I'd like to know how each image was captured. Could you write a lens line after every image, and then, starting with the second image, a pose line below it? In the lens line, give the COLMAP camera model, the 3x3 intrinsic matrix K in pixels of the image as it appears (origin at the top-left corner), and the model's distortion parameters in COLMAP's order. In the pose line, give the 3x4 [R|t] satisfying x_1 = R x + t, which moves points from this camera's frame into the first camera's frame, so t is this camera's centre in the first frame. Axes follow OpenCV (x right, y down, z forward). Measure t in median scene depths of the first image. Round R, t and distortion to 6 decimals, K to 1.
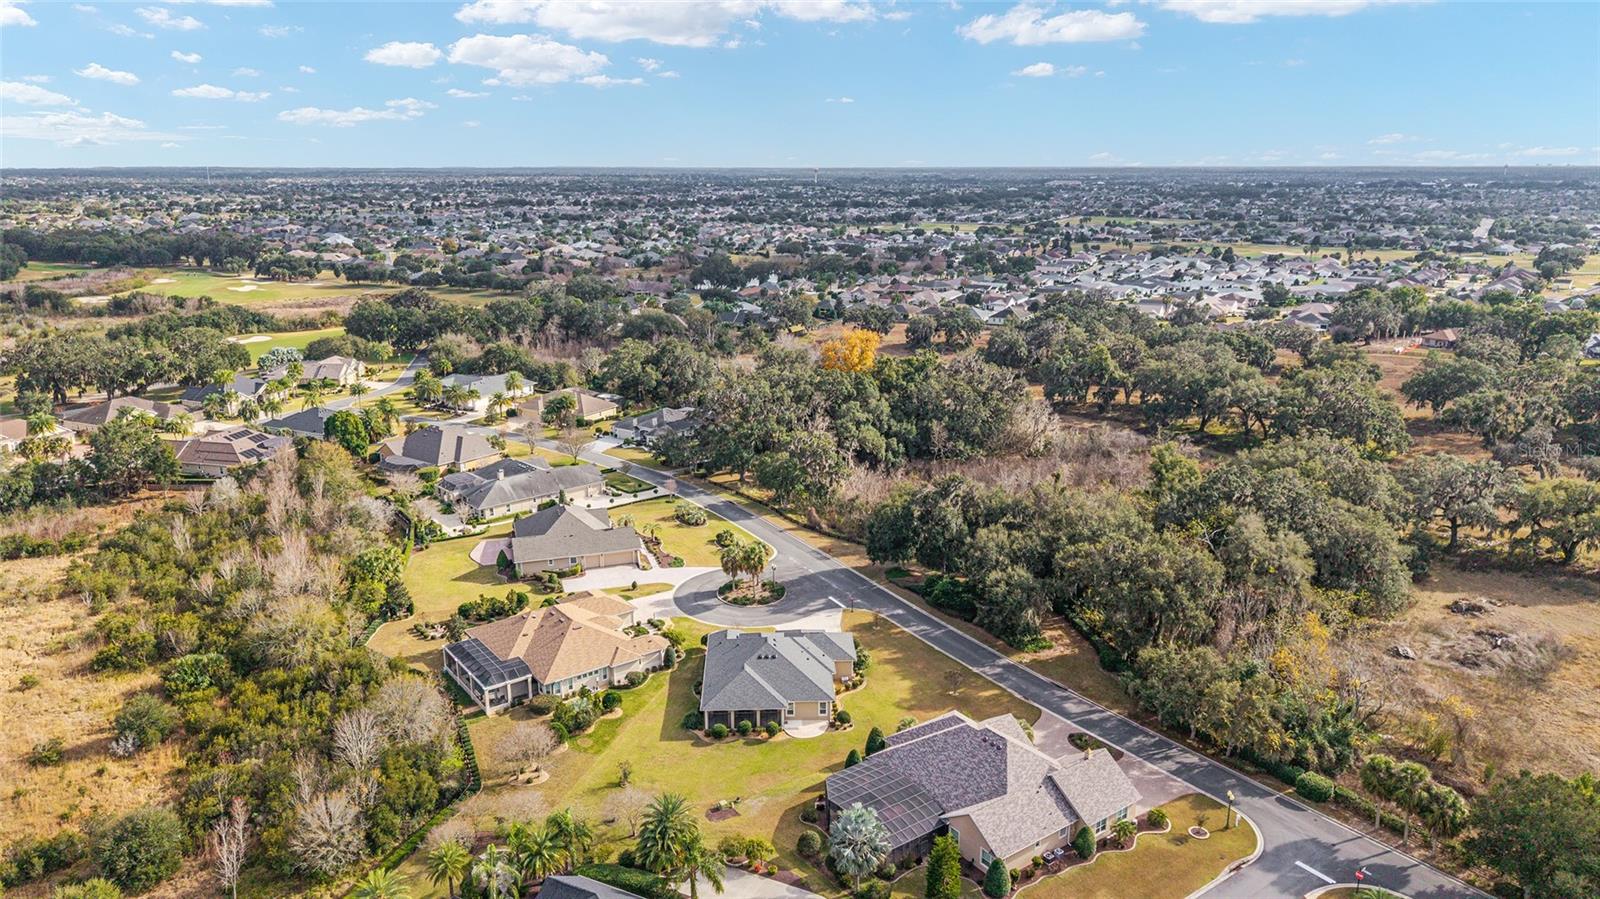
lens RADIAL K [[1070.9, 0, 798.2], [0, 1070.9, 458.8], [0, 0, 1]] dist [0.031419, -0.034986]
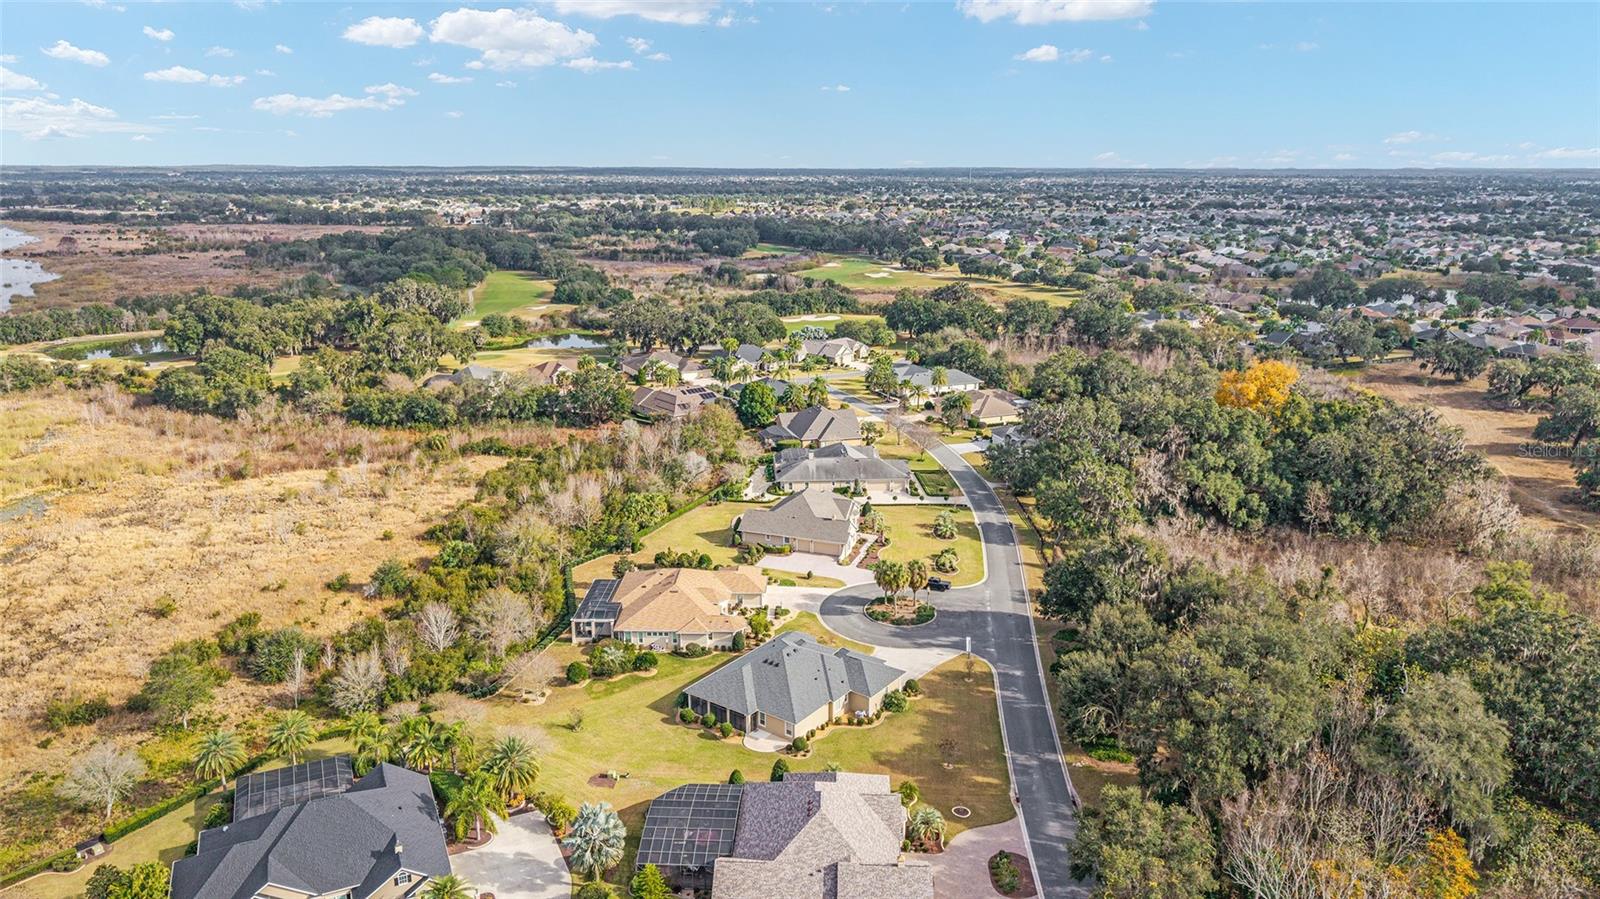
lens RADIAL K [[1070.9, 0, 798.2], [0, 1070.9, 458.8], [0, 0, 1]] dist [0.031419, -0.034986]
pose [[0.785652, 0.167224, -0.595640, 0.347775], [-0.169085, 0.984161, 0.053276, -0.035372], [0.595115, 0.058857, 0.801482, 0.137675]]
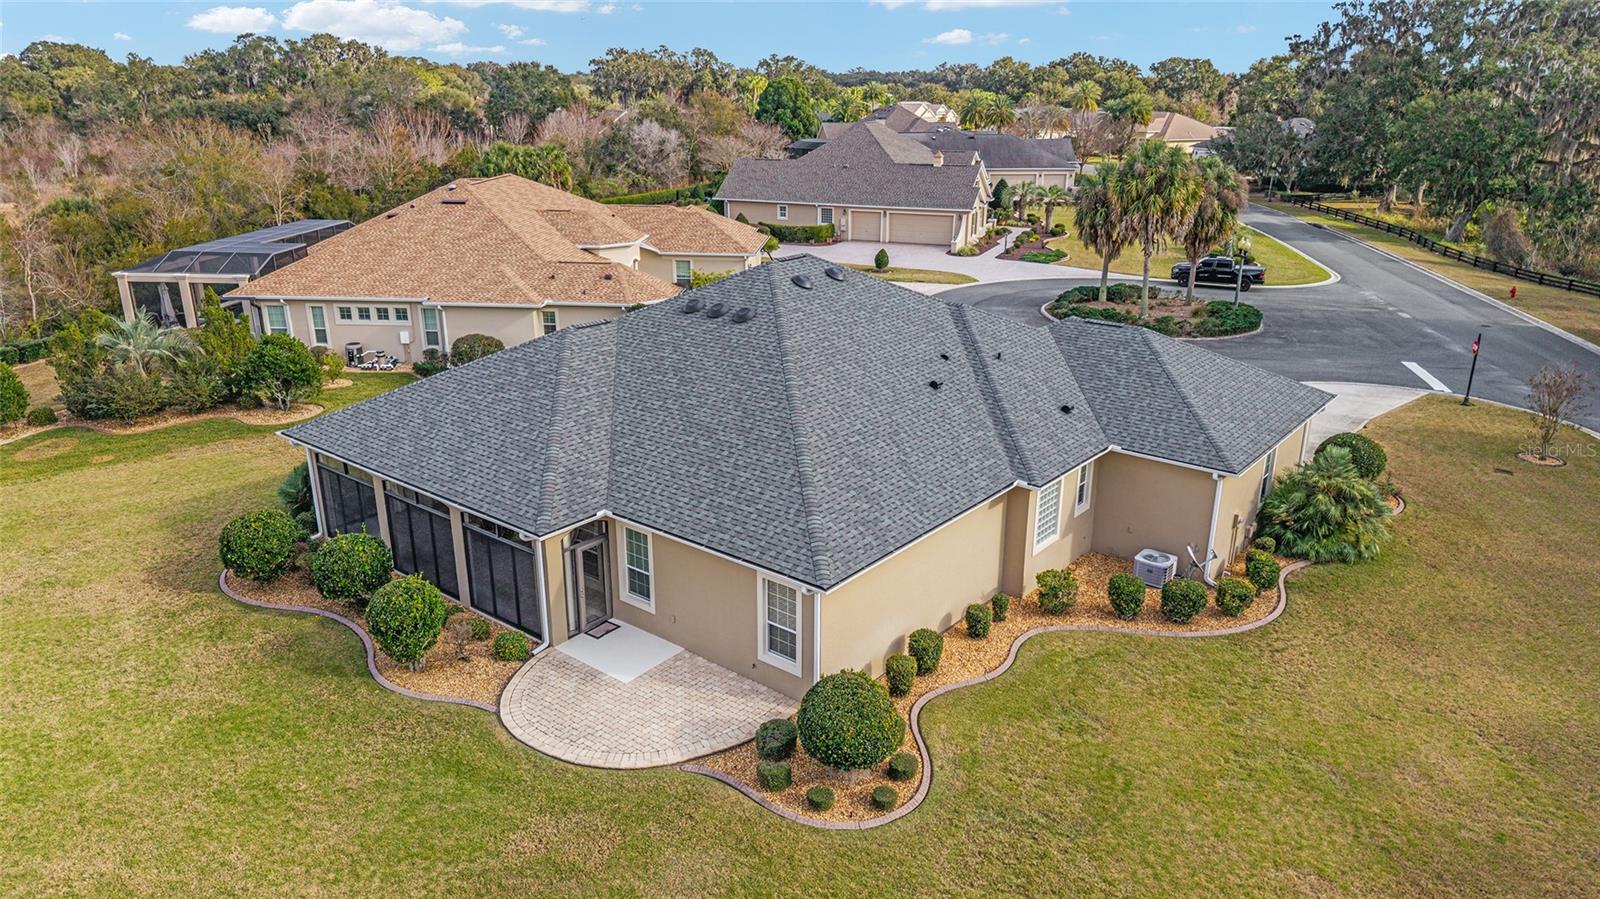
lens RADIAL K [[1070.9, 0, 798.2], [0, 1070.9, 458.8], [0, 0, 1]] dist [0.031419, -0.034986]
pose [[0.751669, 0.217756, -0.622556, 0.072461], [-0.177981, 0.975876, 0.126447, 0.117711], [0.635072, 0.015757, 0.772292, 0.546119]]
